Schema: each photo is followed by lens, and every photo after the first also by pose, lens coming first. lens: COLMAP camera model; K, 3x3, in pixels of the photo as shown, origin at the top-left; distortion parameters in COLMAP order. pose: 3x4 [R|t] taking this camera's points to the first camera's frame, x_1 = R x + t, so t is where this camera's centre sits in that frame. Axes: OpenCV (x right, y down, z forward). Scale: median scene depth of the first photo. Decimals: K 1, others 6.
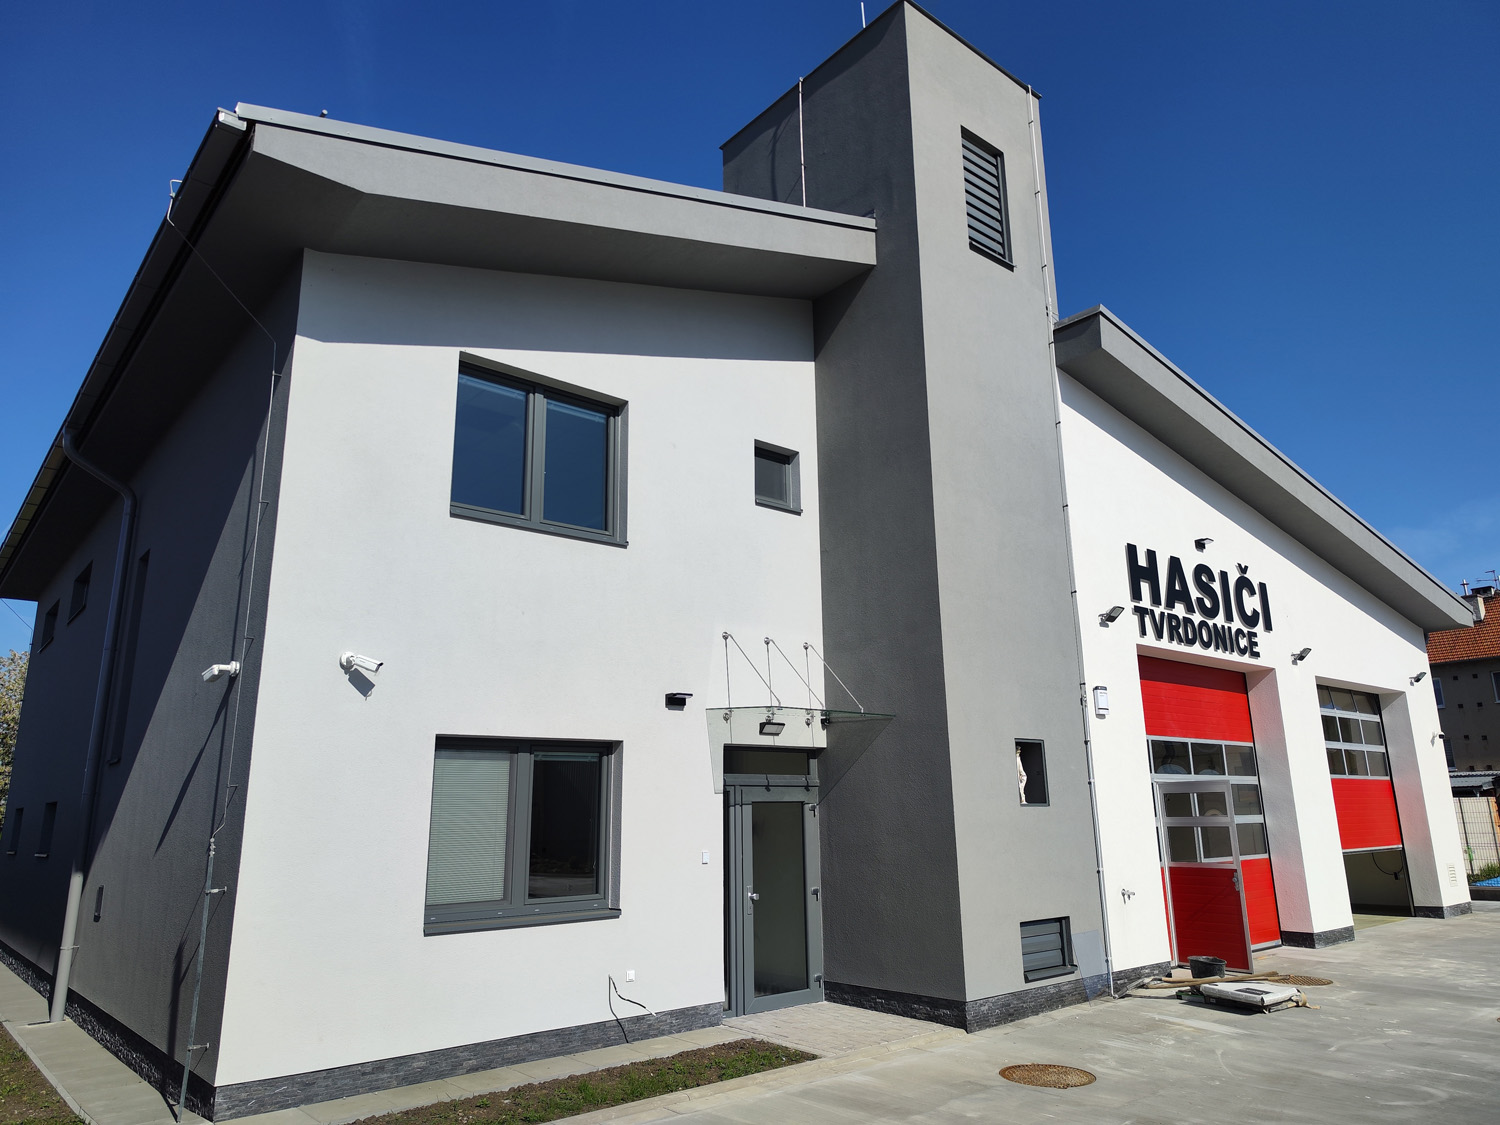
lens RADIAL K [[1010.5, 0, 746.8], [0, 1010.5, 557.8], [0, 0, 1]] dist [0.025903, -0.012152]
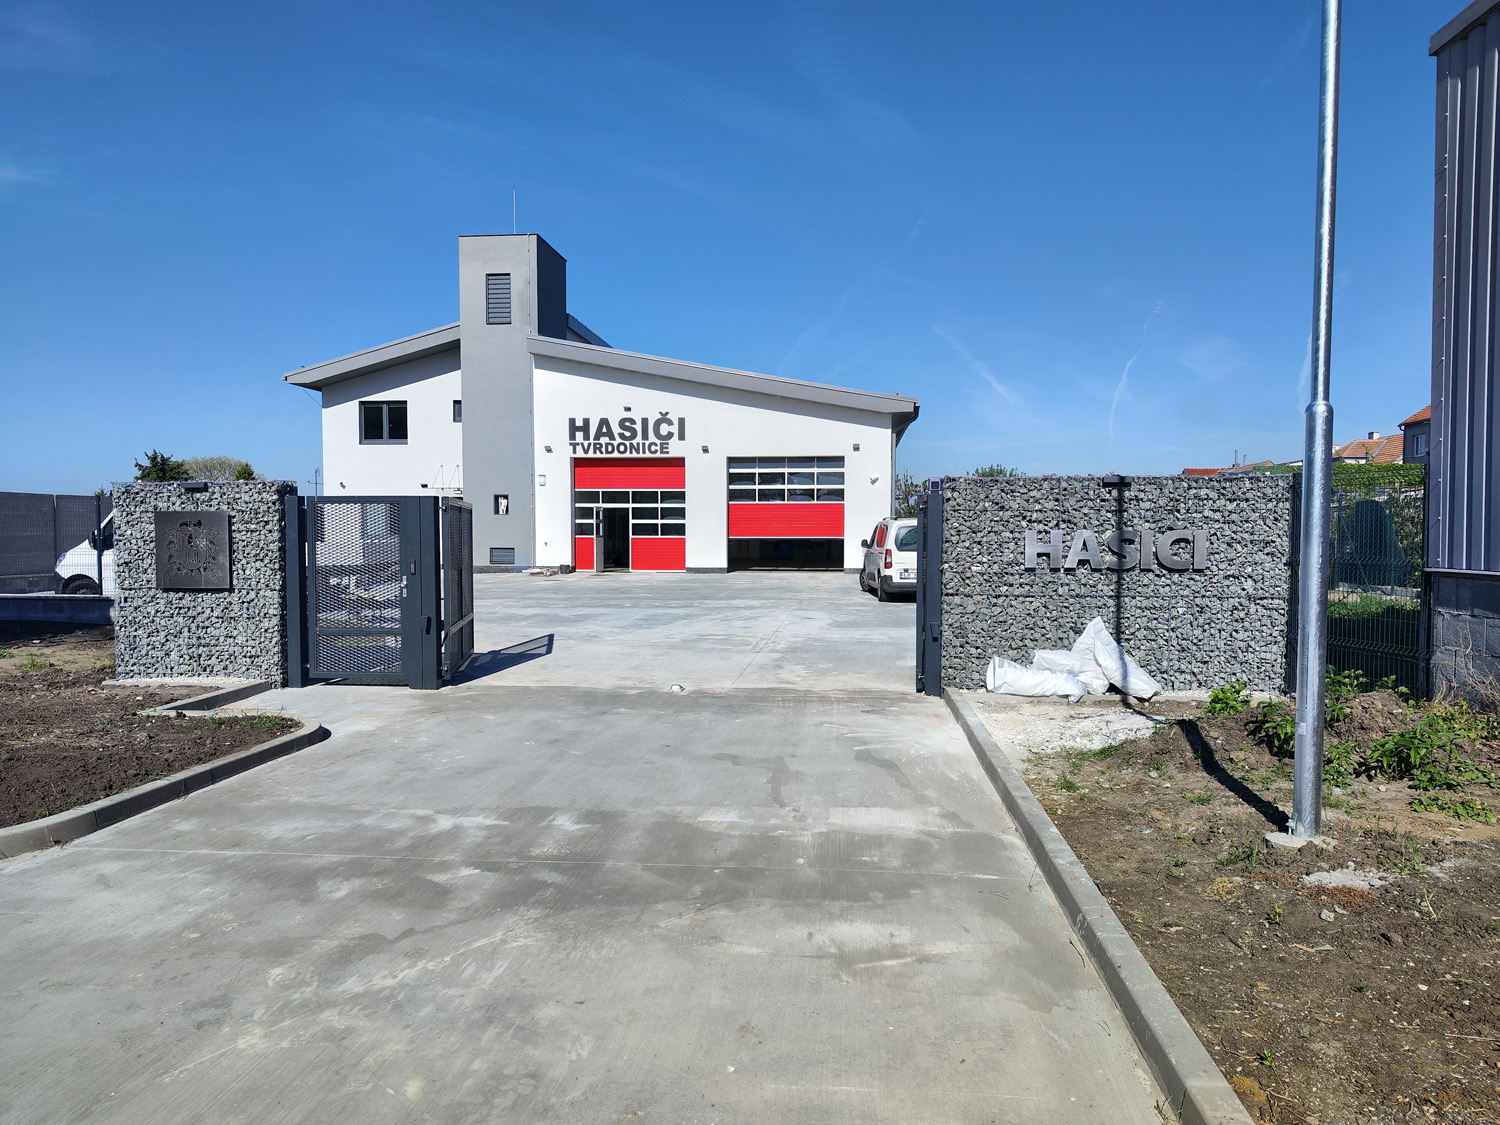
lens RADIAL K [[1010.5, 0, 760.3], [0, 1010.5, 574.1], [0, 0, 1]] dist [0.025903, -0.012152]
pose [[0.706188, 0.045763, -0.706544, 2.771651], [0.160378, 0.961632, 0.222582, -0.139803], [0.689621, -0.270499, 0.671753, -0.571951]]
